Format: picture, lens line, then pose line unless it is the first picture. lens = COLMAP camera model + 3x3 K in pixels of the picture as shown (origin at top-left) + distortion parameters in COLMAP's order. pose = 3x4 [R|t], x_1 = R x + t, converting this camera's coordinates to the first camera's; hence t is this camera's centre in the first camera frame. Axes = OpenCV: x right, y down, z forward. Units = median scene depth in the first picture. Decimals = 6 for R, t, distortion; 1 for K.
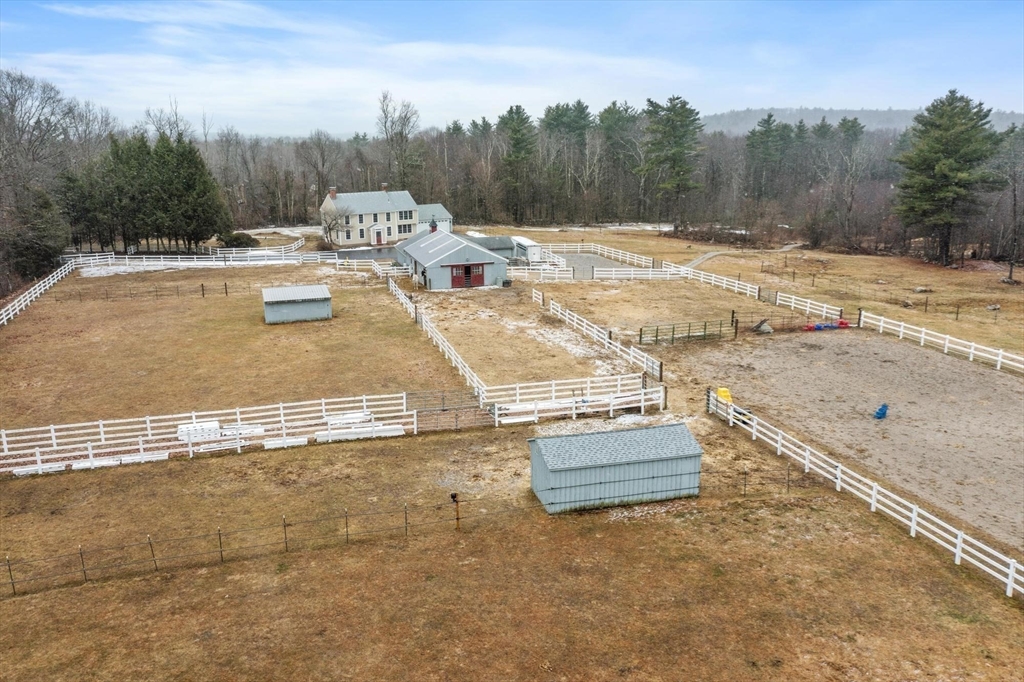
lens RADIAL K [[820.8, 0, 526.7], [0, 820.8, 341.2], [0, 0, 1]] dist [-0.010353, 0.035547]
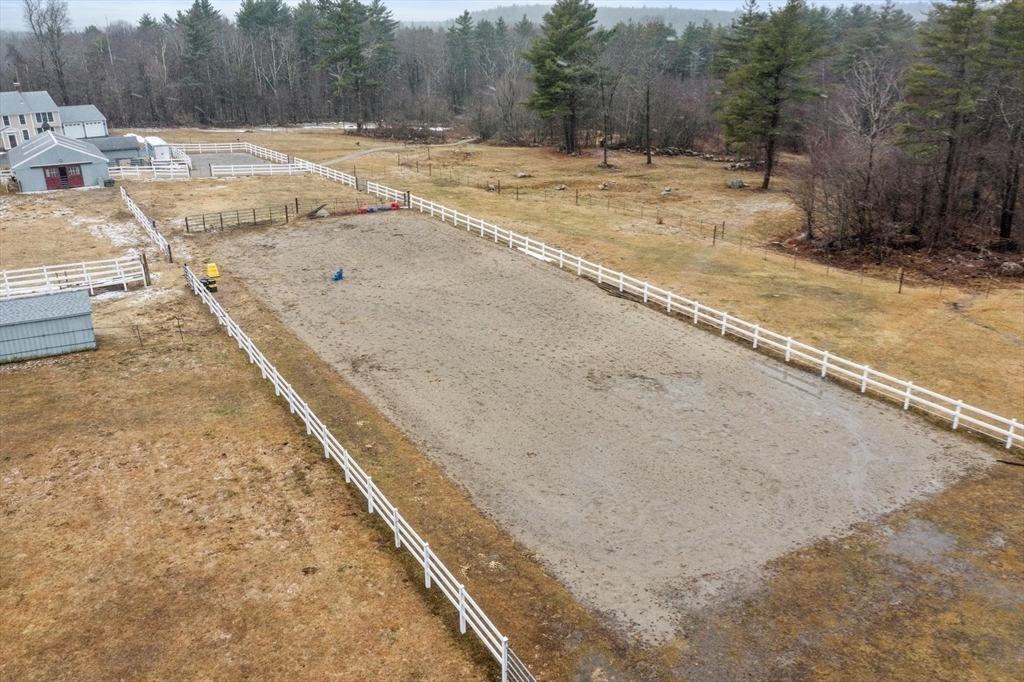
lens RADIAL K [[820.8, 0, 526.7], [0, 820.8, 341.2], [0, 0, 1]] dist [-0.010353, 0.035547]
pose [[0.970721, -0.081786, 0.225858, 0.189685], [0.055466, 0.991160, 0.120520, 0.024222], [-0.233718, -0.104464, 0.966676, -0.099910]]
